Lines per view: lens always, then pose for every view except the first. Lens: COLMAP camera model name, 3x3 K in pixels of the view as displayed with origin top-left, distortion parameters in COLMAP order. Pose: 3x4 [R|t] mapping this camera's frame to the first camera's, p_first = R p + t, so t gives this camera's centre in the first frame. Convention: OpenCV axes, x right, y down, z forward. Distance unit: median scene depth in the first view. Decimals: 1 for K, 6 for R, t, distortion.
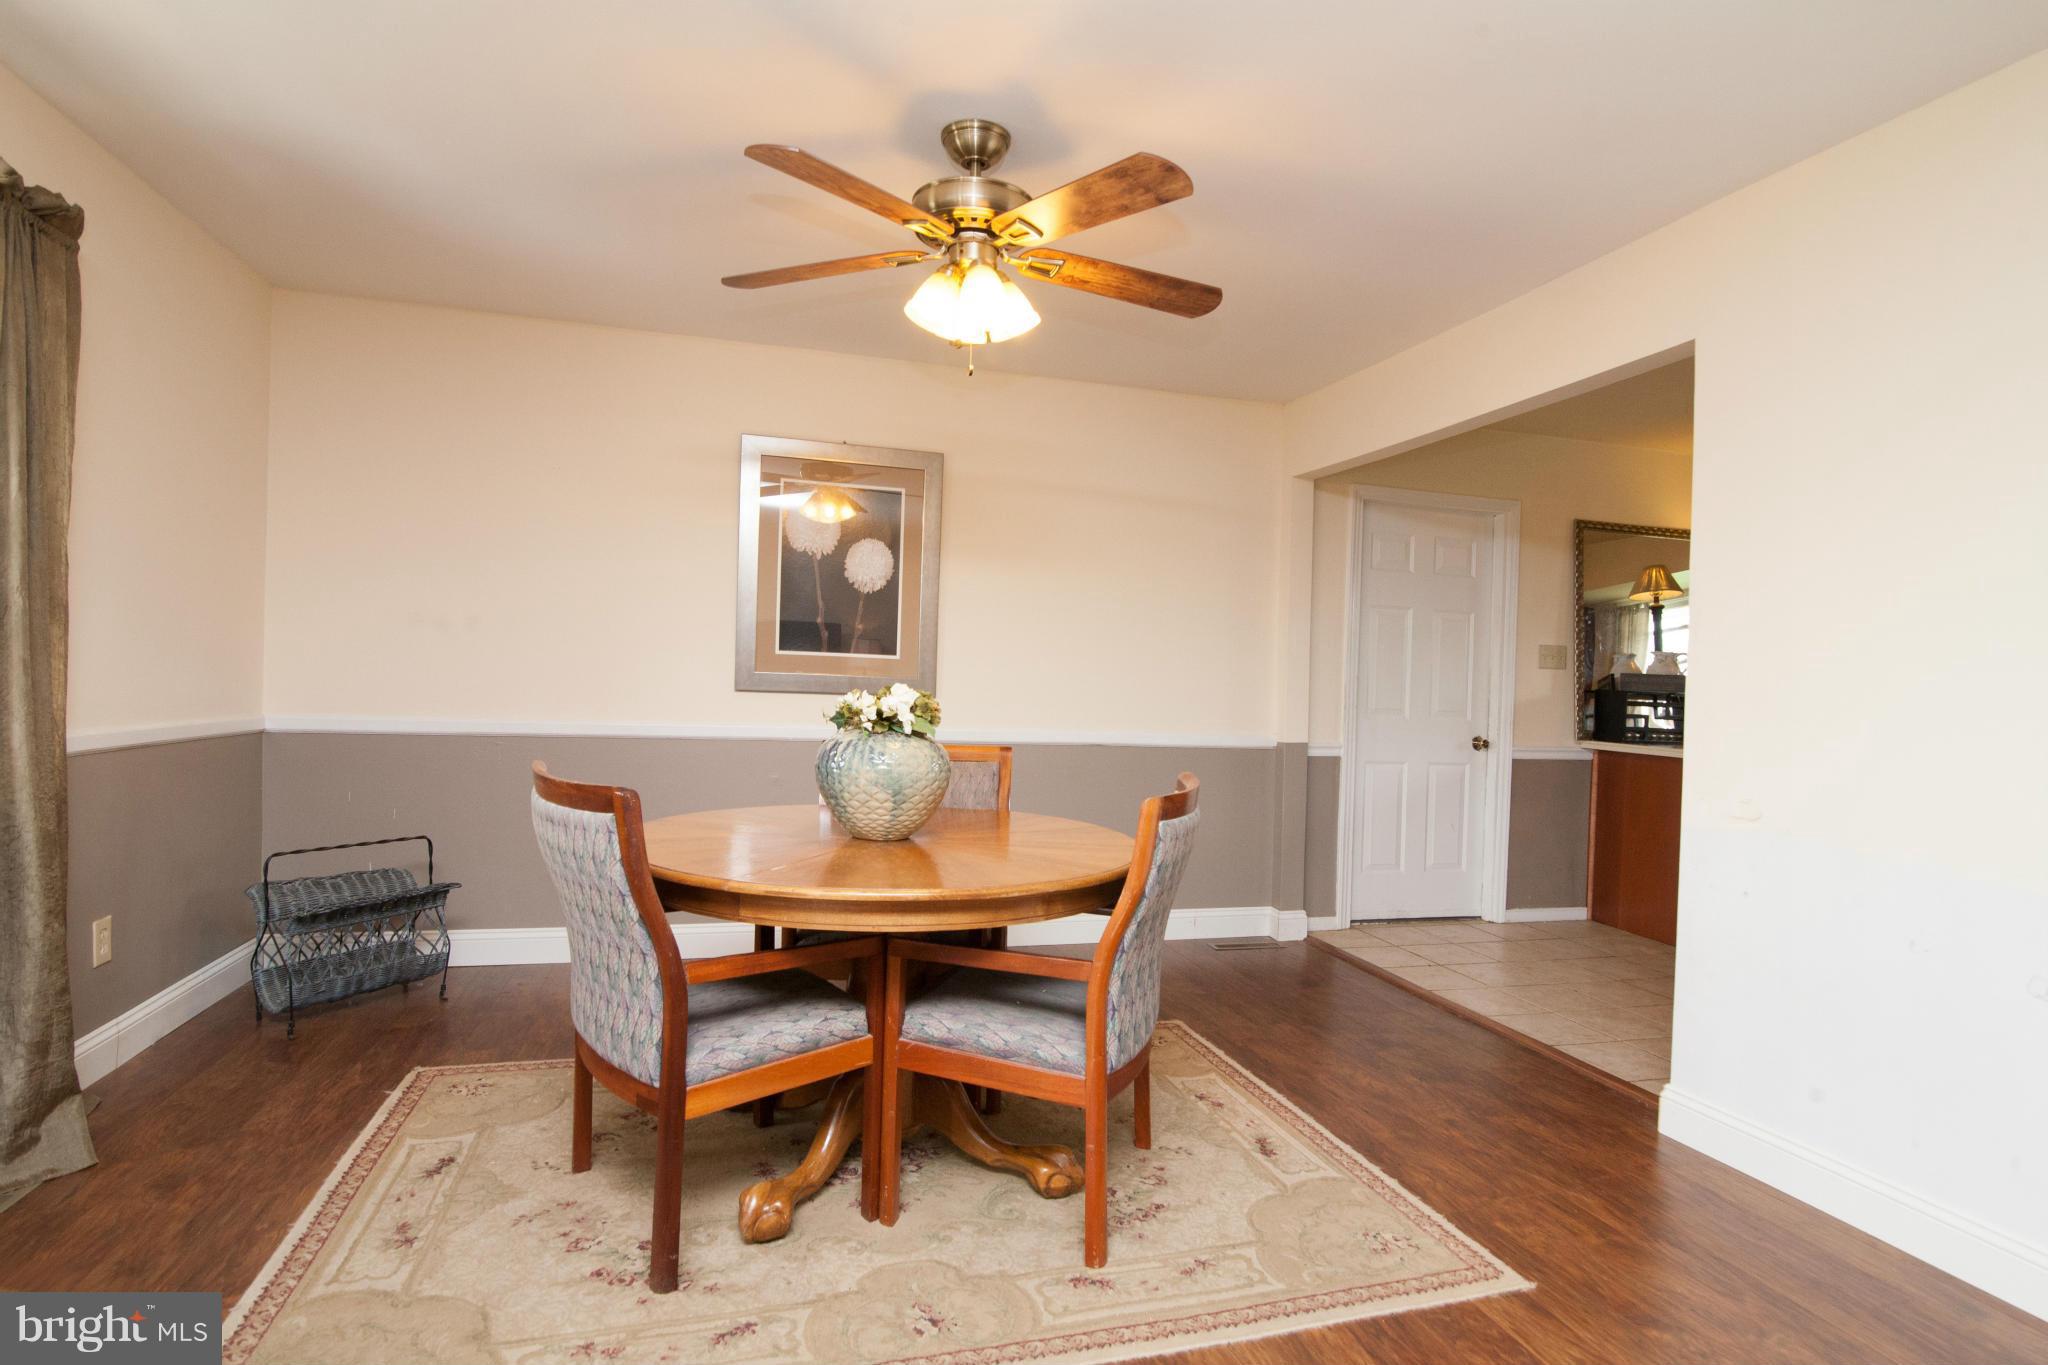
lens RADIAL K [[1056.2, 0, 1020.7], [0, 1056.2, 734.4], [0, 0, 1]] dist [0.001041, 0.000314]
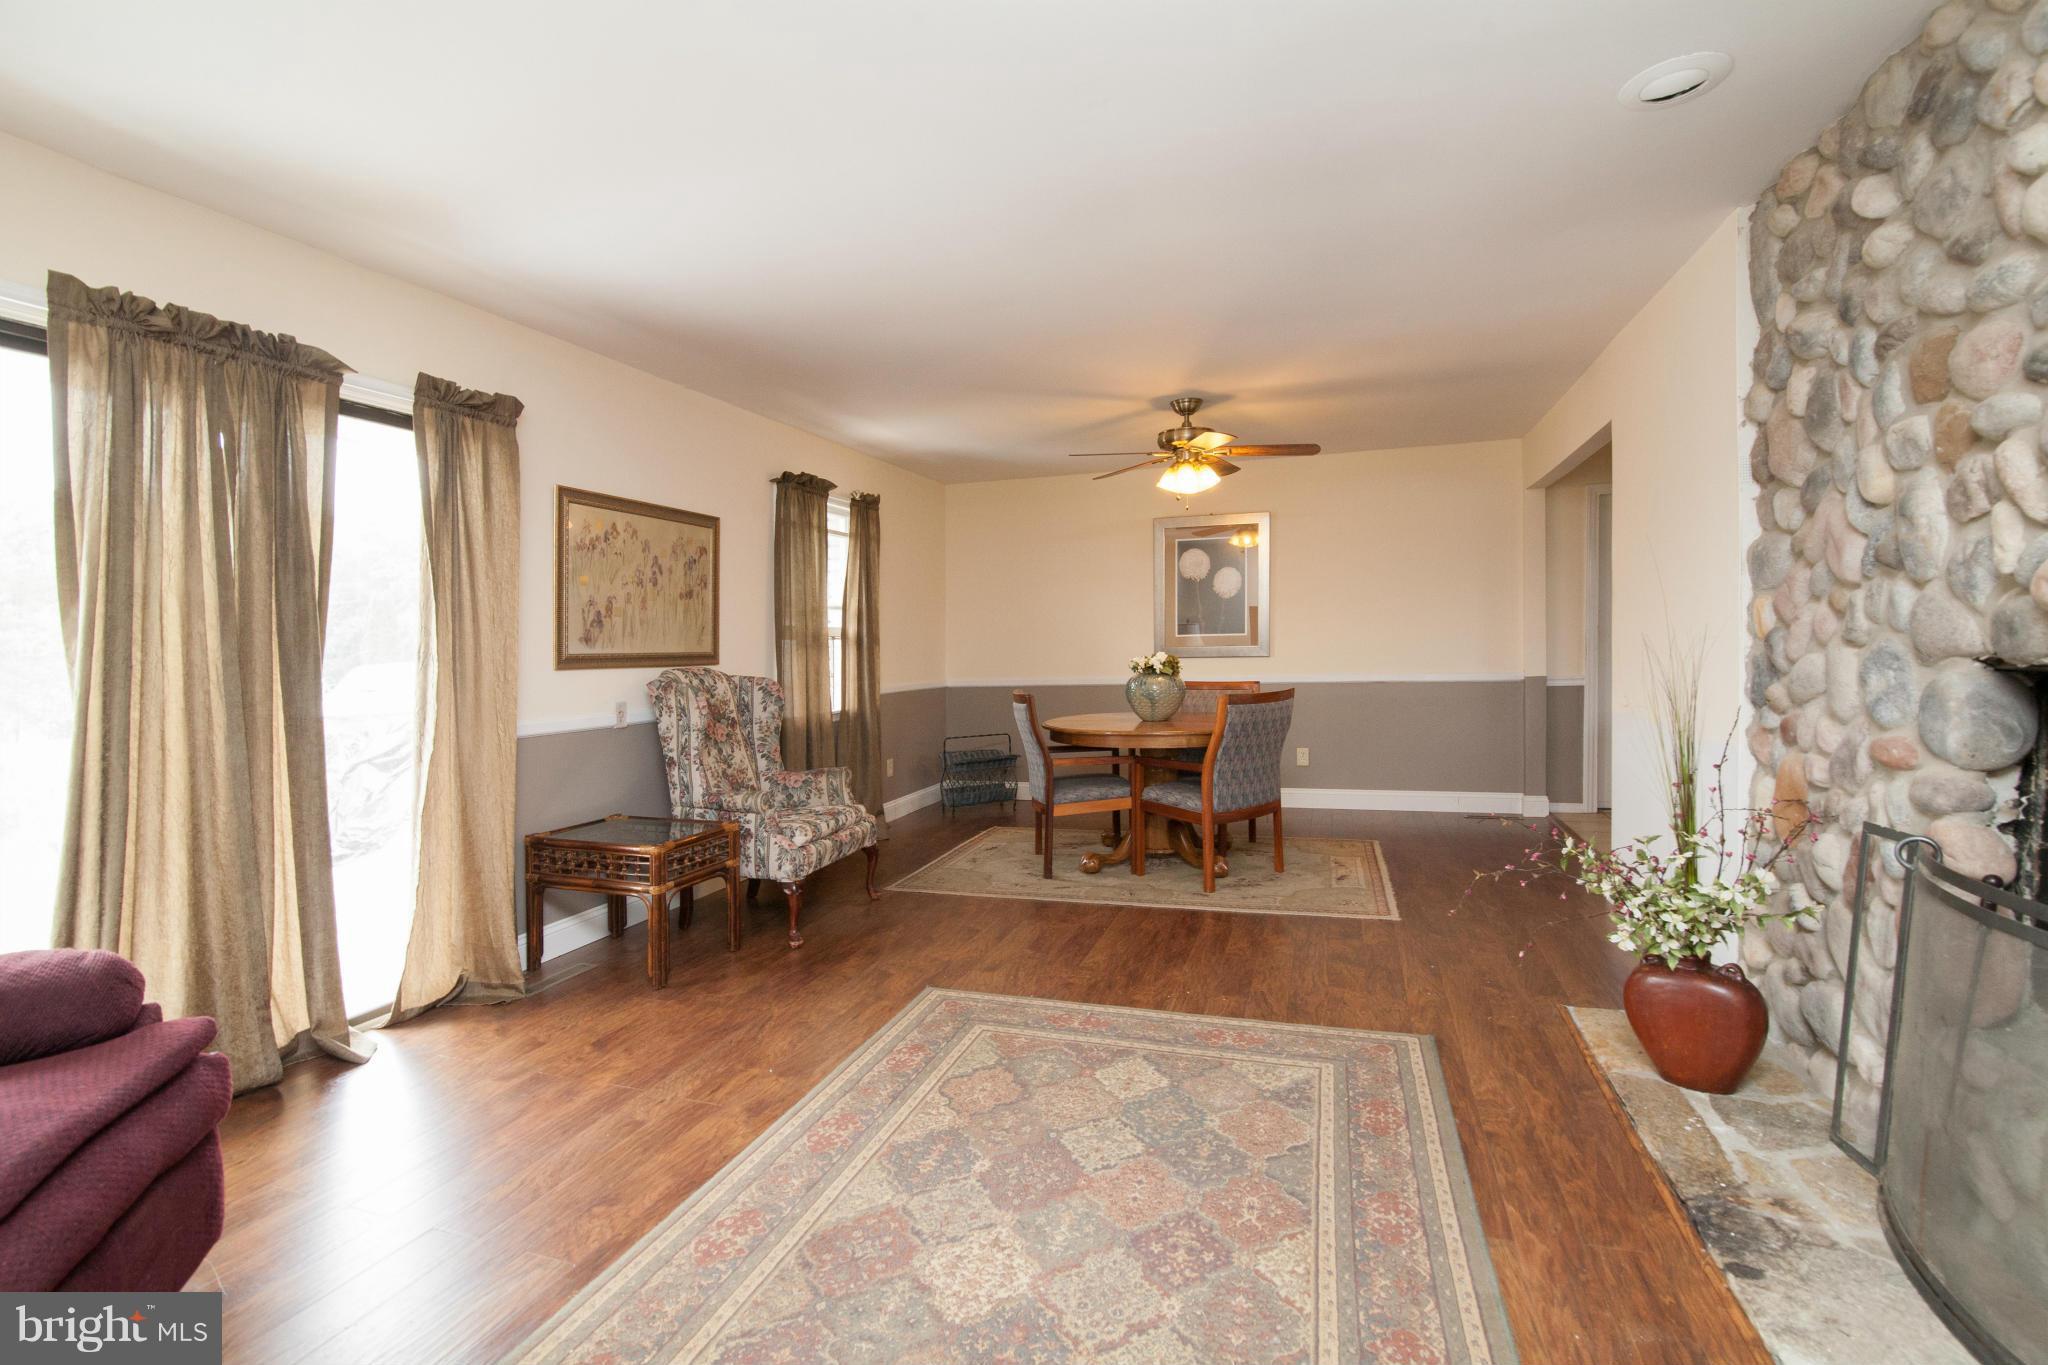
lens RADIAL K [[986.7, 0, 1021.7], [0, 986.7, 651.6], [0, 0, 1]] dist [-0.002785, -0.000438]
pose [[0.834270, -0.055210, -0.548586, 0.748403], [0.026359, 0.997830, -0.060336, 0.065606], [0.550726, 0.035877, 0.833914, -0.856731]]
